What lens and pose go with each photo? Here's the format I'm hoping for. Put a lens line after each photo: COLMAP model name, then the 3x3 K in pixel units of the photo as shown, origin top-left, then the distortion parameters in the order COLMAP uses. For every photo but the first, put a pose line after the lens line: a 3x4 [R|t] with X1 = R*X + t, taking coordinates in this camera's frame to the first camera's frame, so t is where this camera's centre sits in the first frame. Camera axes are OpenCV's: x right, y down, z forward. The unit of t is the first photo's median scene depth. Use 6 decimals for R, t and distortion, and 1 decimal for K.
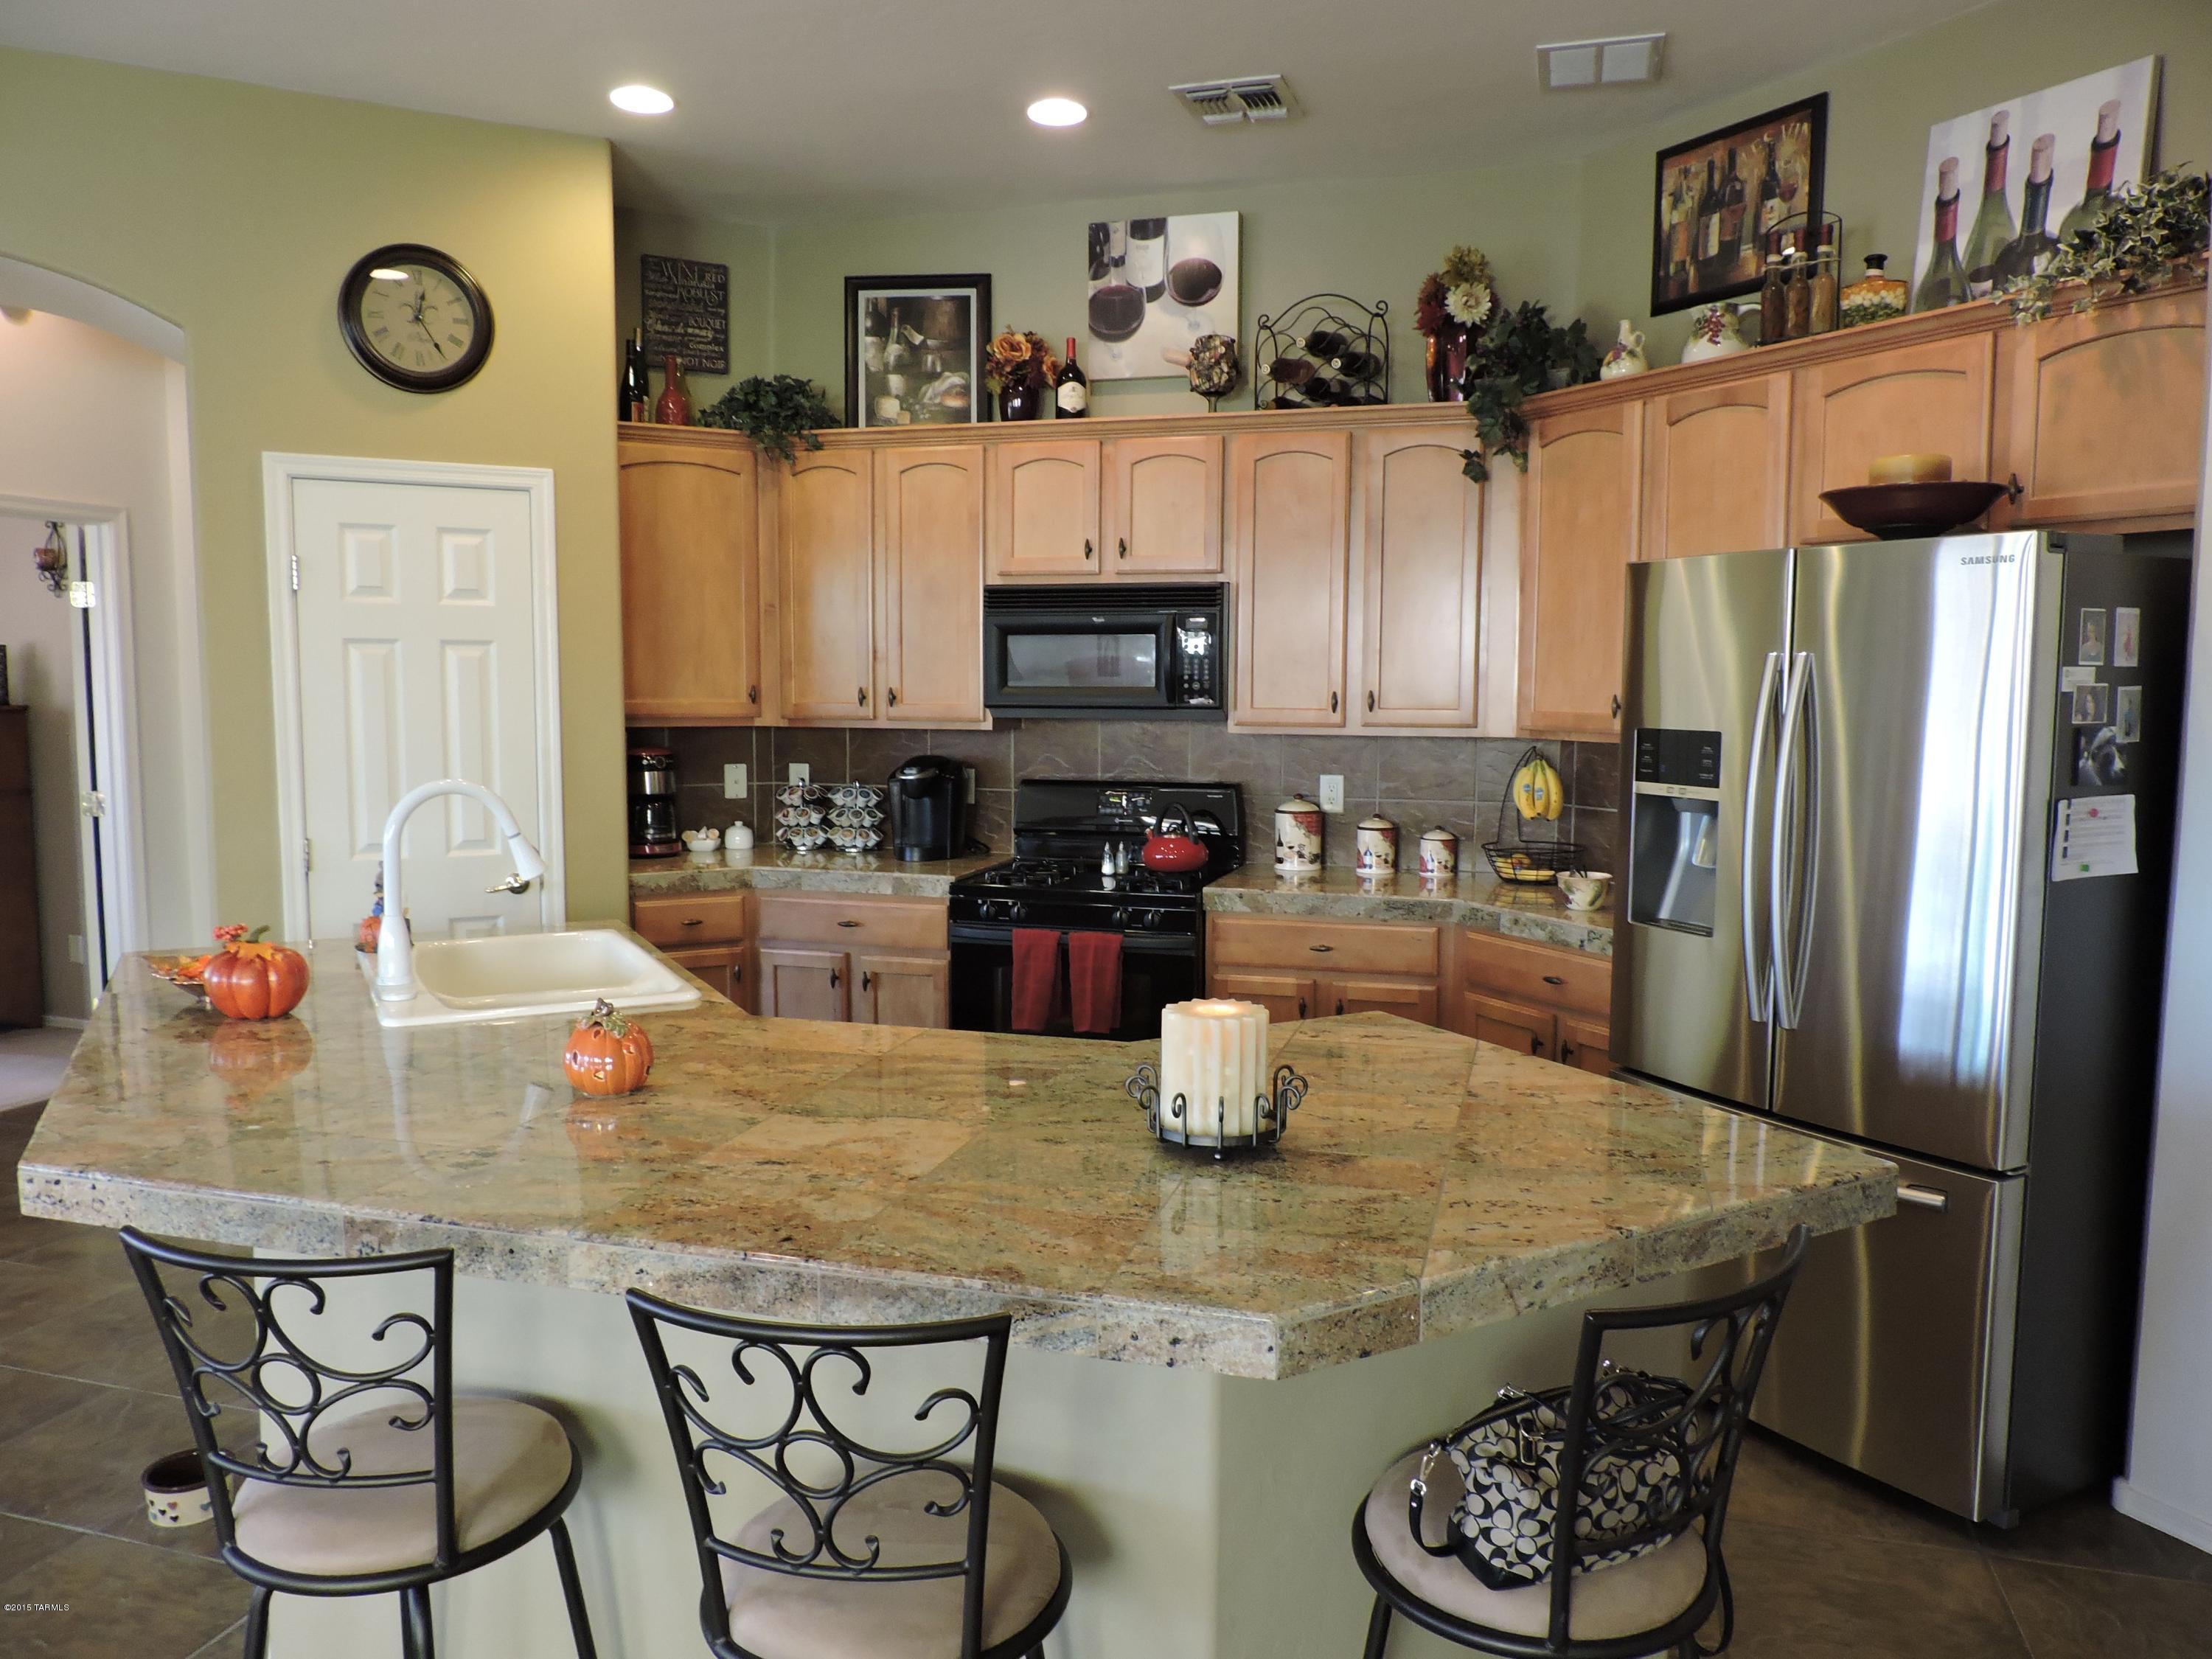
lens RADIAL K [[1583.3, 0, 1108.6], [0, 1583.3, 834.5], [0, 0, 1]] dist [-0.015121, -0.001771]
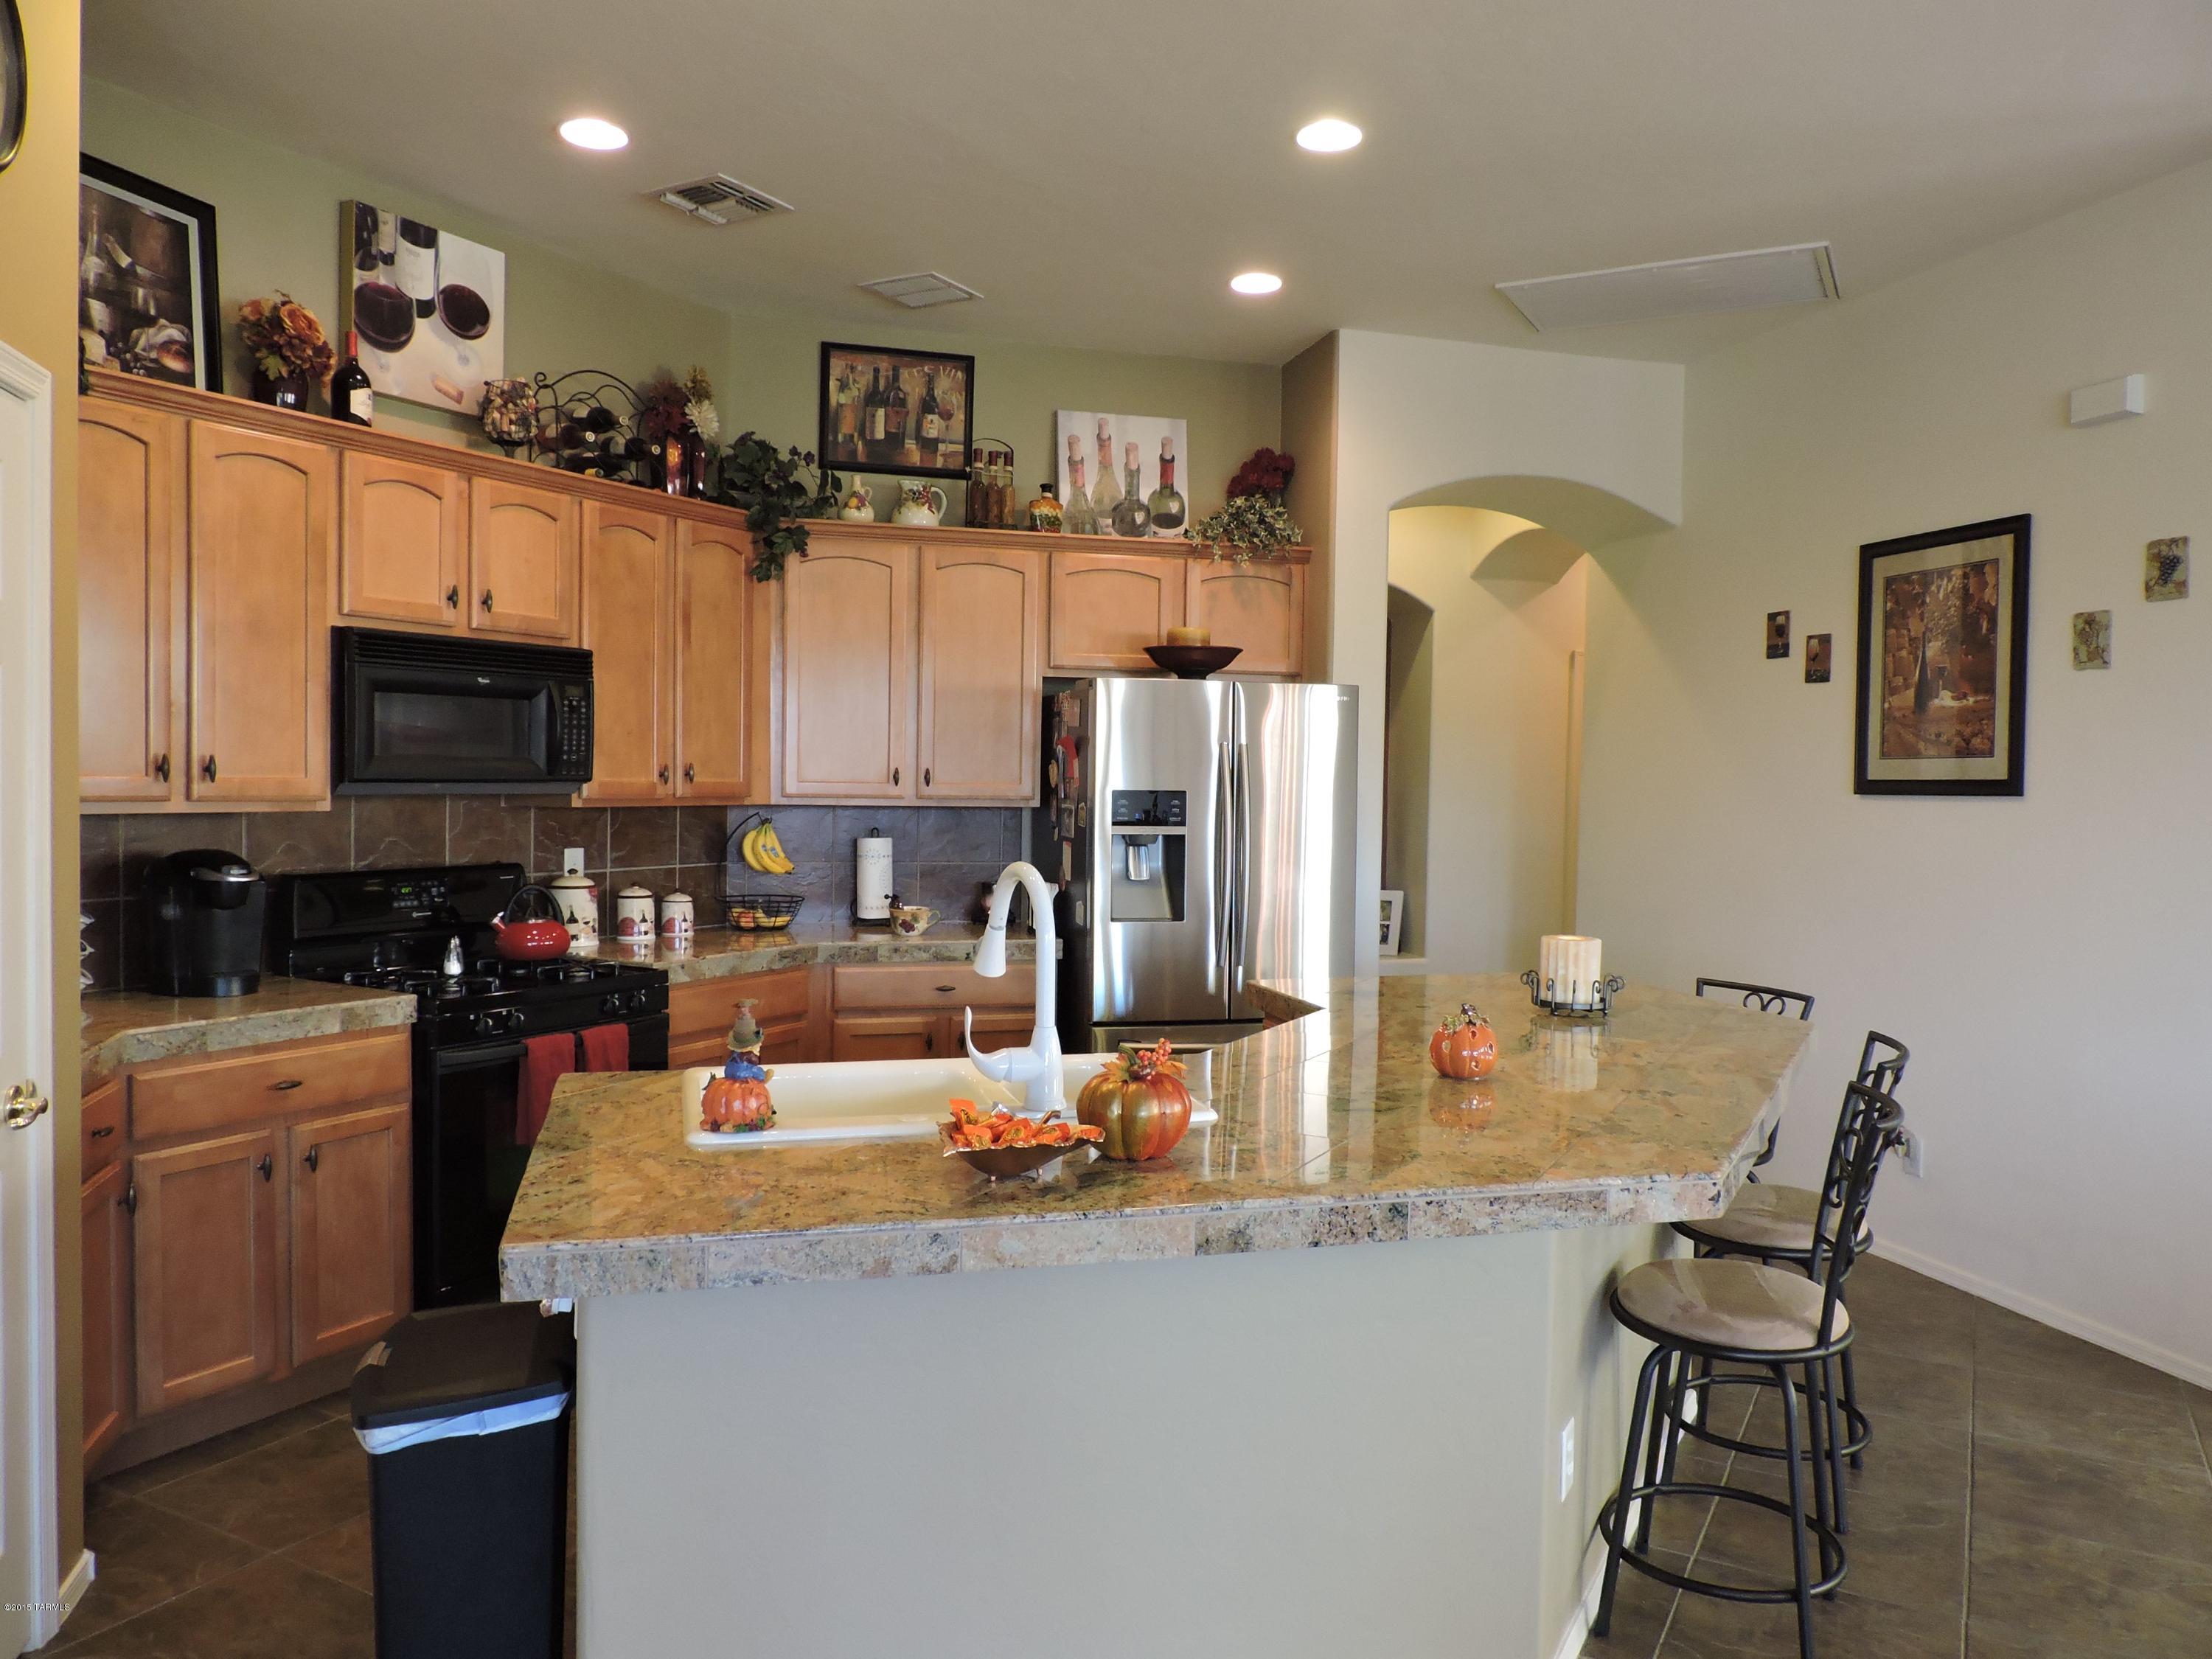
lens RADIAL K [[1583.3, 0, 1108.6], [0, 1583.3, 834.5], [0, 0, 1]] dist [-0.015121, -0.001771]
pose [[0.212416, -0.037531, 0.976458, -0.817430], [0.084744, 0.996205, 0.019855, -0.040657], [-0.973498, 0.078531, 0.214790, 0.504746]]
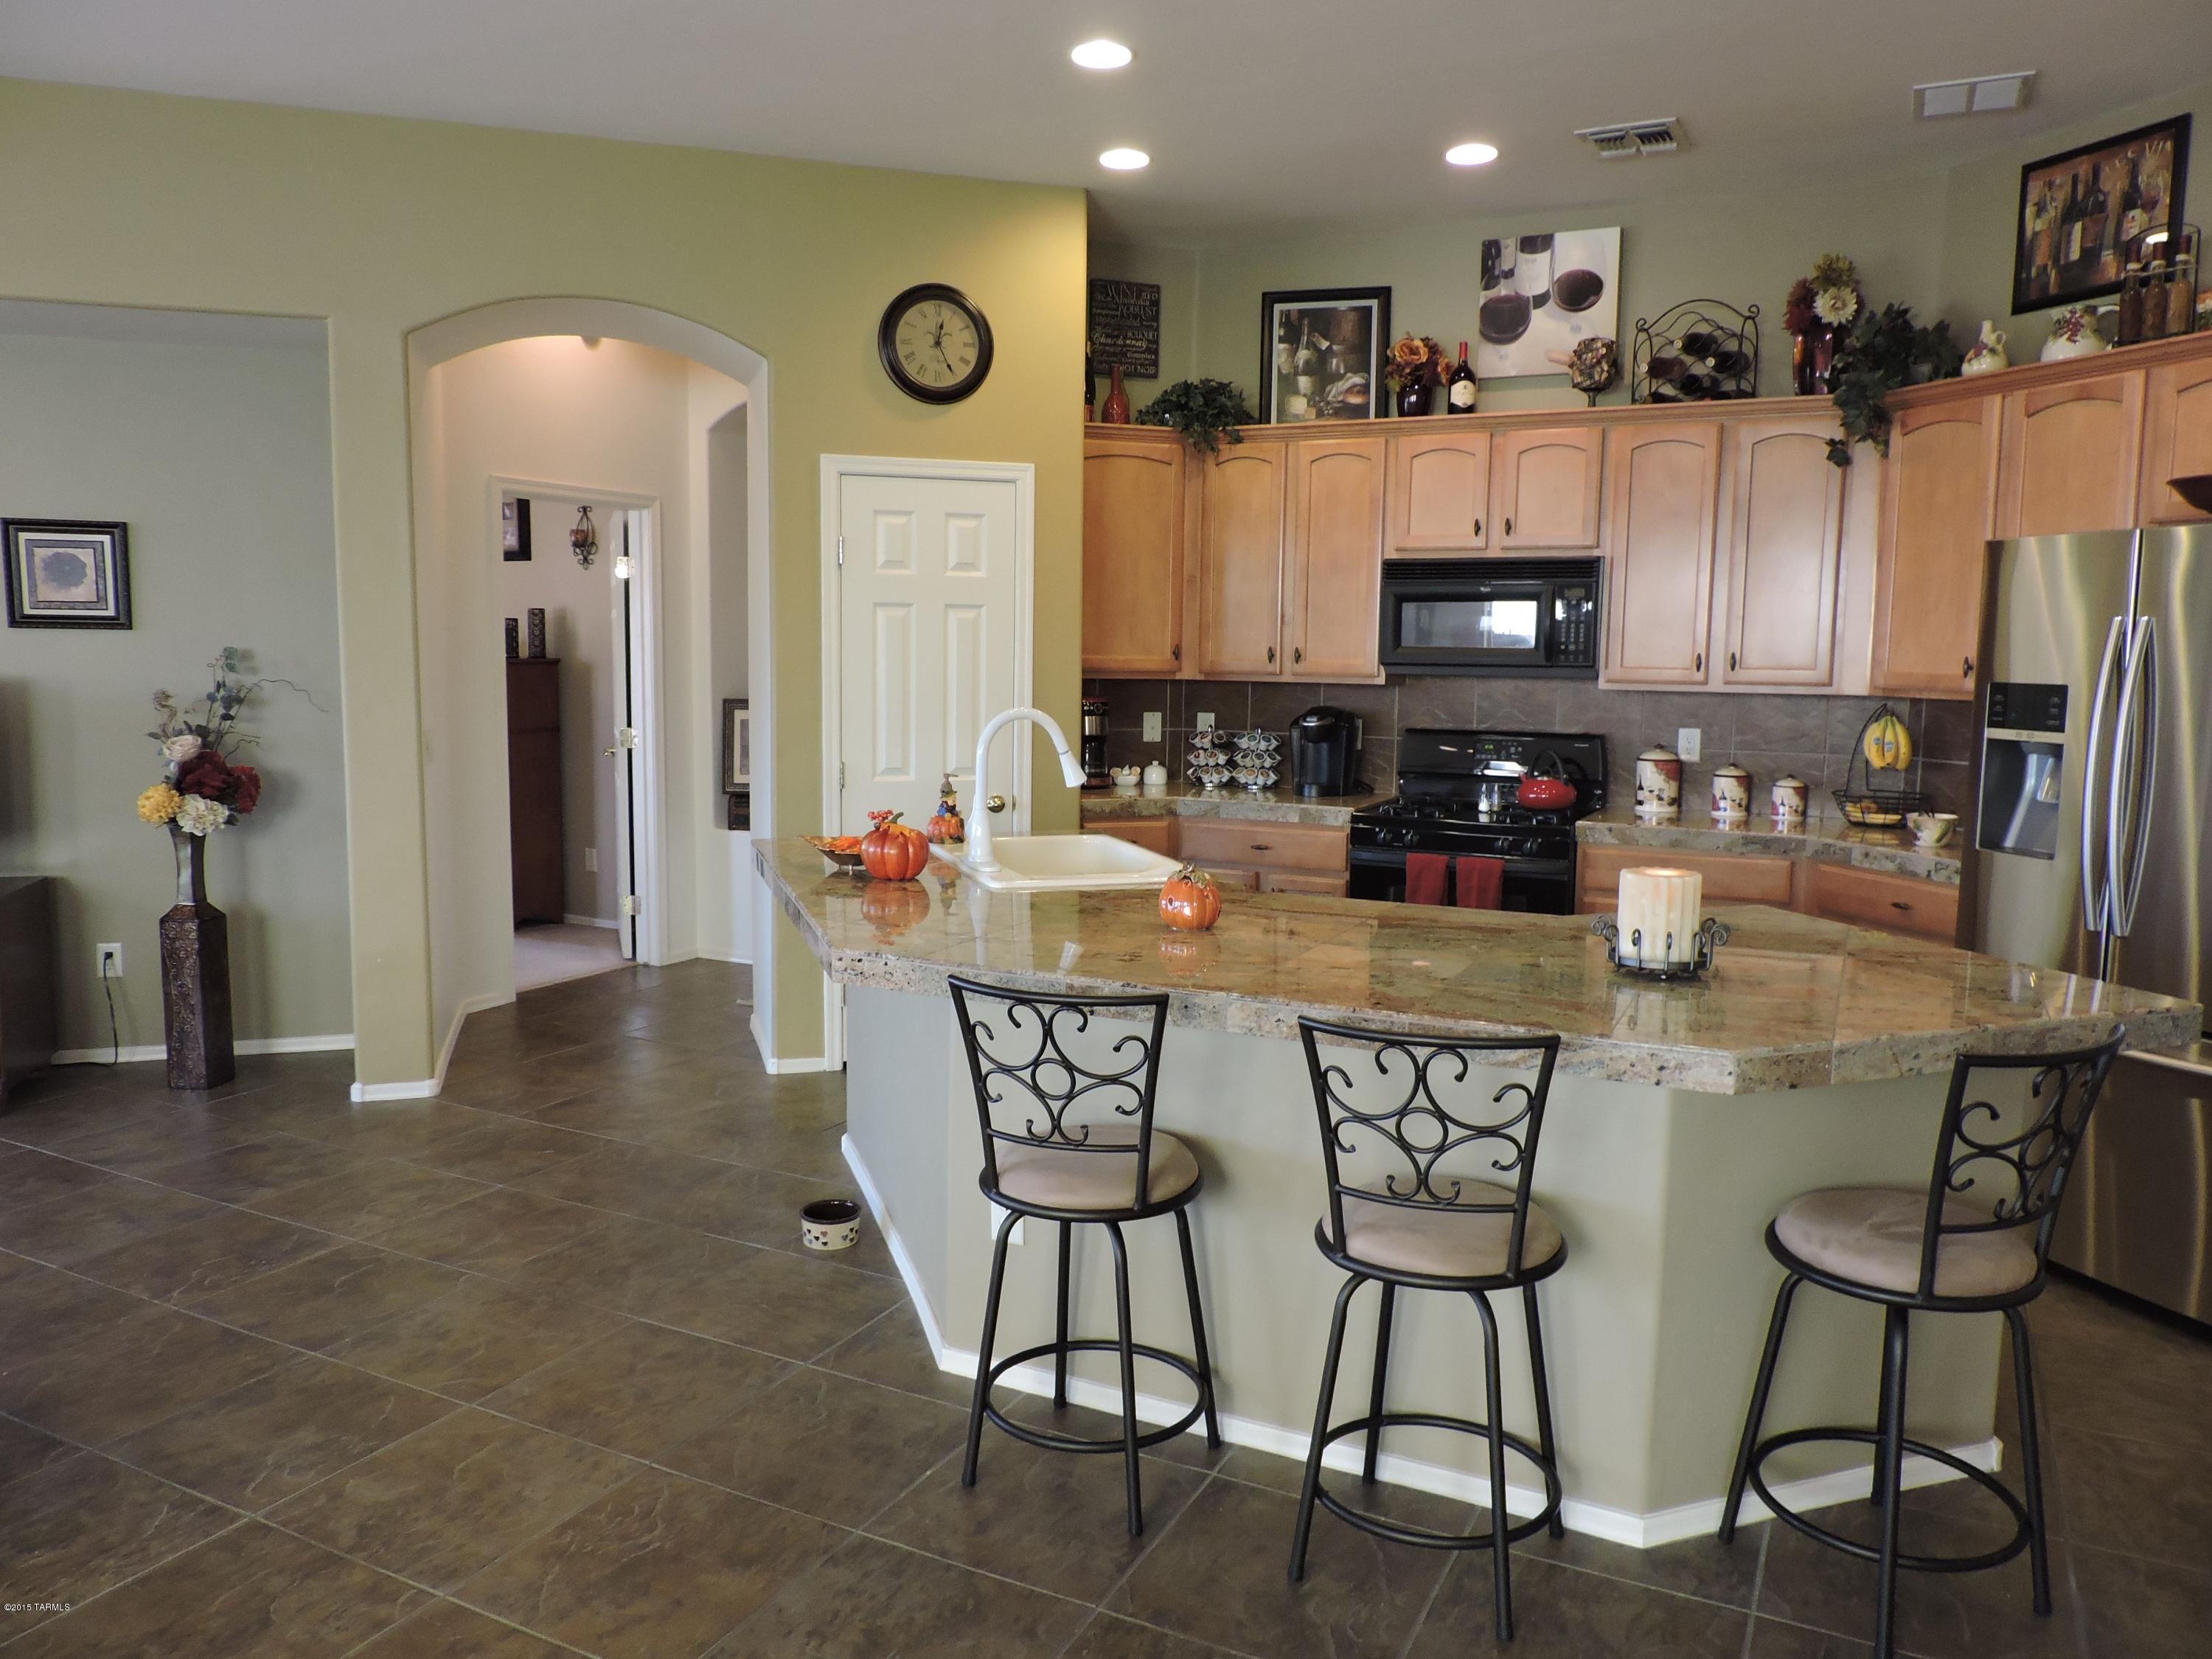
lens RADIAL K [[1583.3, 0, 1108.6], [0, 1583.3, 834.5], [0, 0, 1]] dist [-0.015121, -0.001771]
pose [[0.984516, 0.027614, -0.173105, -0.075330], [-0.024491, 0.999497, 0.020152, 0.027686], [0.173574, -0.015600, 0.984697, -0.192275]]
